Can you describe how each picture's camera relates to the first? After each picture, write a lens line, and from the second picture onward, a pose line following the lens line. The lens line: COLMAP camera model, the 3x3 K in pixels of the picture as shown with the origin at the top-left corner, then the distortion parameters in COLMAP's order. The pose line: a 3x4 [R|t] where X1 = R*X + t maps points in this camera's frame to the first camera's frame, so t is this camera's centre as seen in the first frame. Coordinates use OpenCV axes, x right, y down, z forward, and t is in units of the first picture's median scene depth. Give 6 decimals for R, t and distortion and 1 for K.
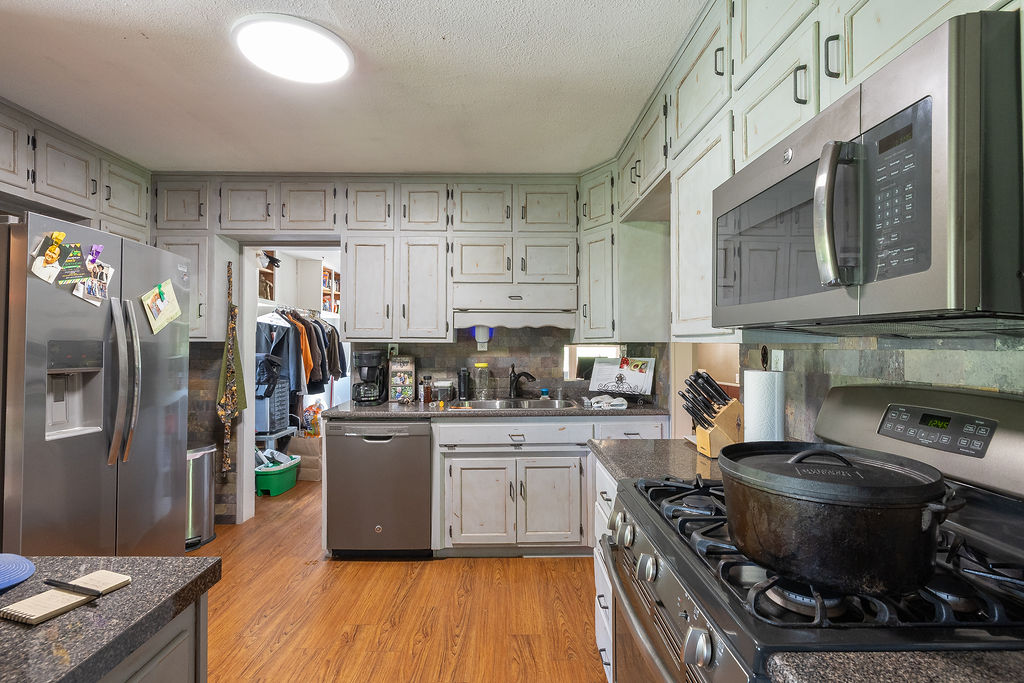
lens RADIAL K [[491.4, 0, 510.7], [0, 491.4, 338.3], [0, 0, 1]] dist [0.002696, 0.000111]
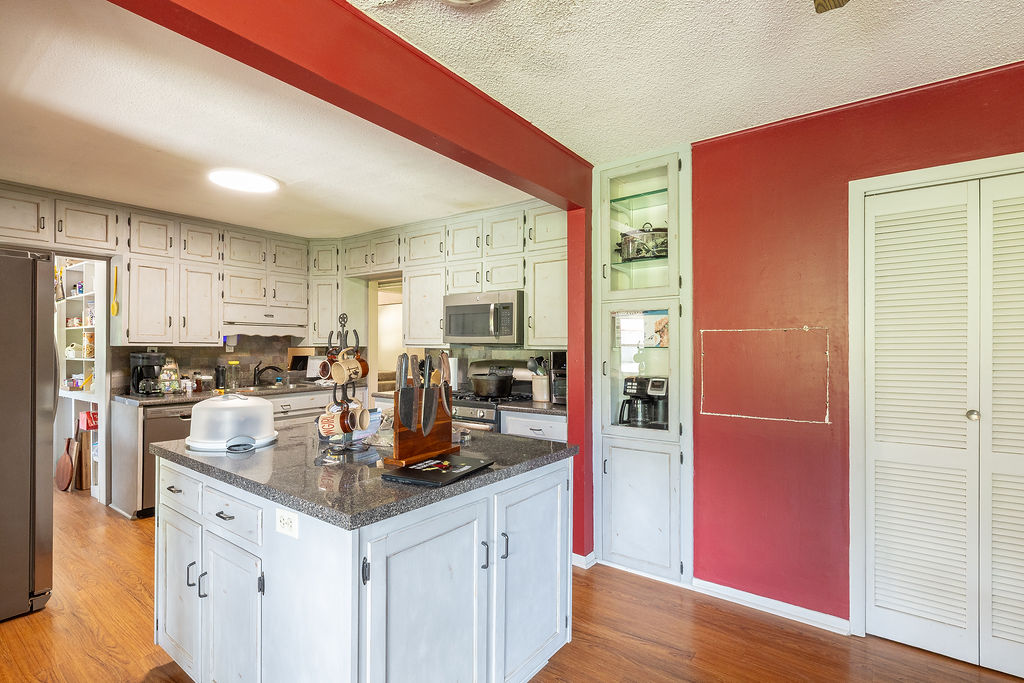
lens RADIAL K [[491.4, 0, 509.7], [0, 491.4, 343.8], [0, 0, 1]] dist [0.002696, 0.000111]
pose [[0.602854, 0.004978, 0.797836, -0.728342], [-0.014413, 0.999885, 0.004653, -0.016185], [-0.797721, -0.014304, 0.602857, -0.464696]]
